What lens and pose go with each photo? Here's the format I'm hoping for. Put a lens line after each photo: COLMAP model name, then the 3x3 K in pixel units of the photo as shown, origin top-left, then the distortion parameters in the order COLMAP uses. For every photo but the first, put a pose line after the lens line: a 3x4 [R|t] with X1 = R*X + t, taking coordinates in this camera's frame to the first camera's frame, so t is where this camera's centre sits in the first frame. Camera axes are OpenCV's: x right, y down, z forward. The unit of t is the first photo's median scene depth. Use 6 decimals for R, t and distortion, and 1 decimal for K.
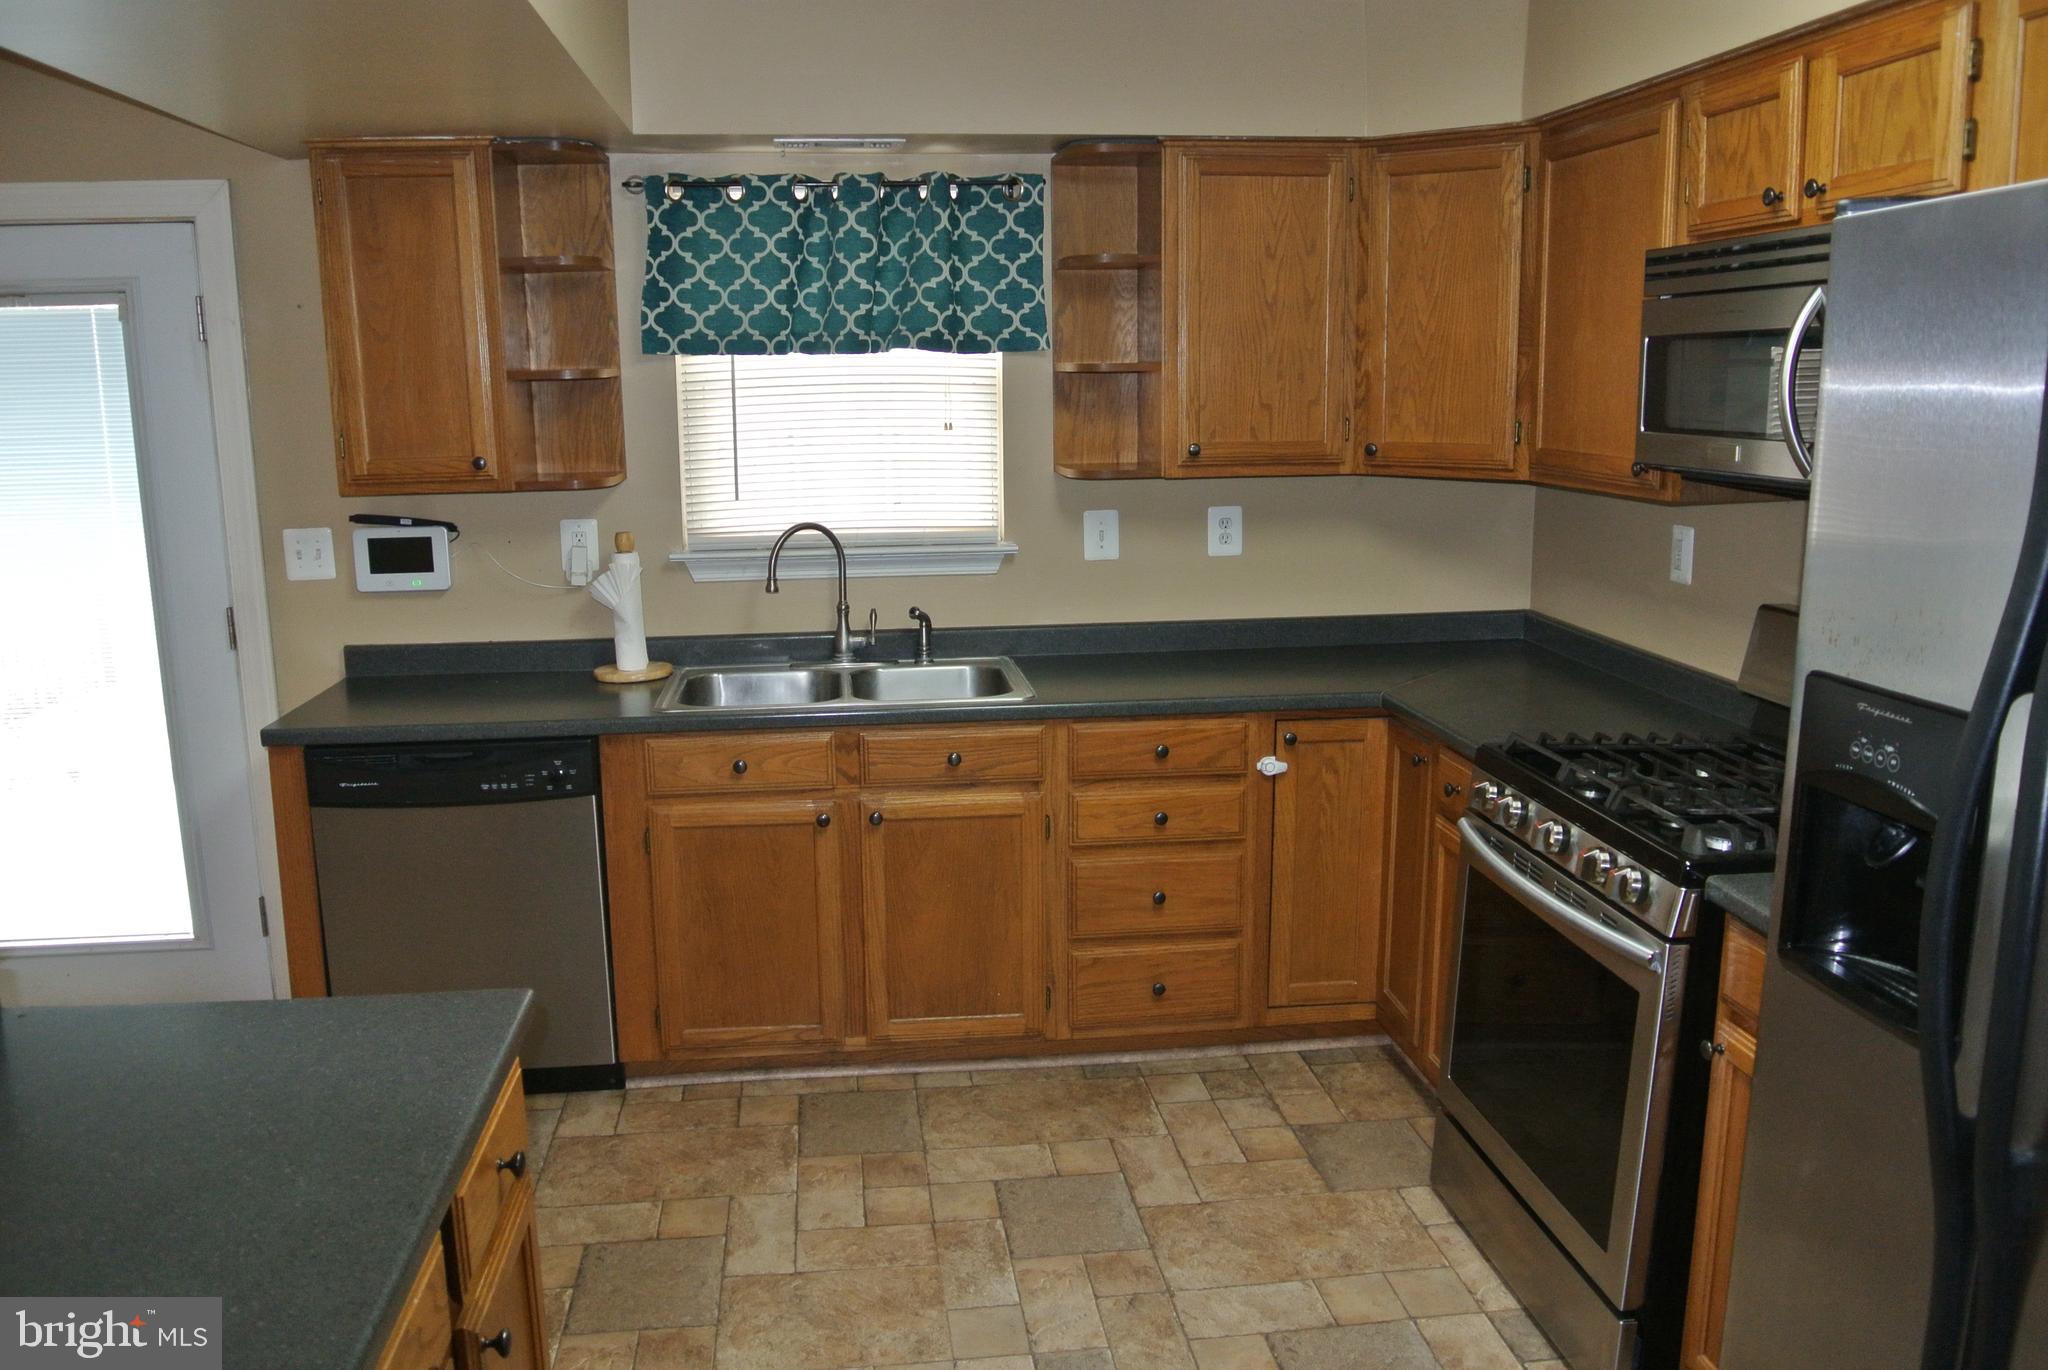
lens RADIAL K [[1584.9, 0, 1020.3], [0, 1584.9, 689.6], [0, 0, 1]] dist [-0.086701, 0.036696]
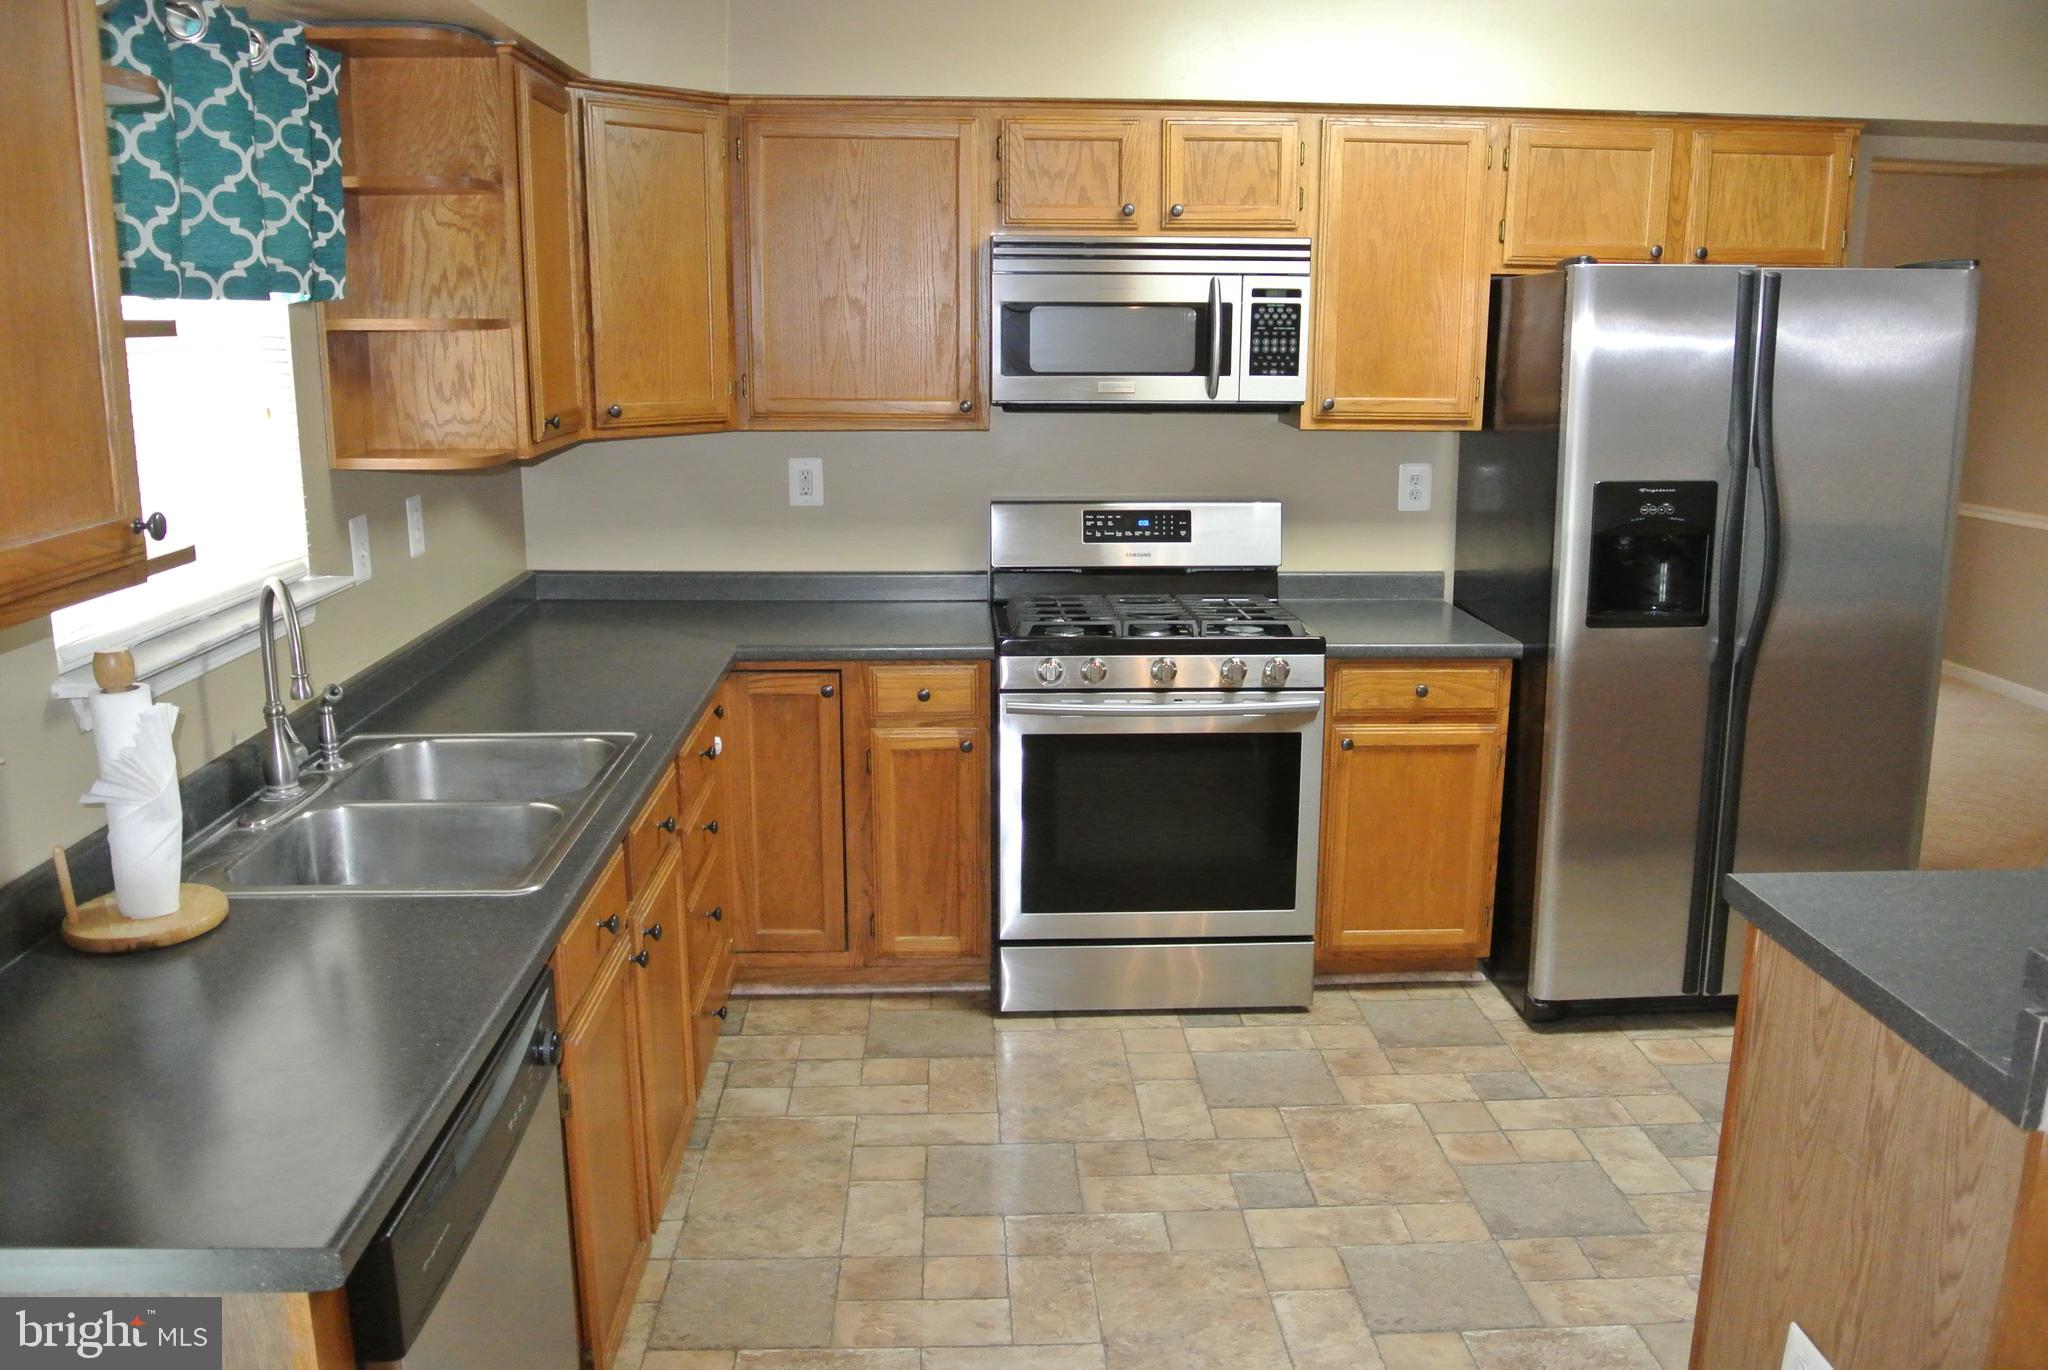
lens RADIAL K [[1584.9, 0, 1024.2], [0, 1584.9, 688.7], [0, 0, 1]] dist [-0.086701, 0.036696]
pose [[0.078593, -0.215401, 0.973358, -0.747341], [0.188148, 0.962036, 0.197704, -0.137618], [-0.978991, 0.167597, 0.116136, 0.700906]]
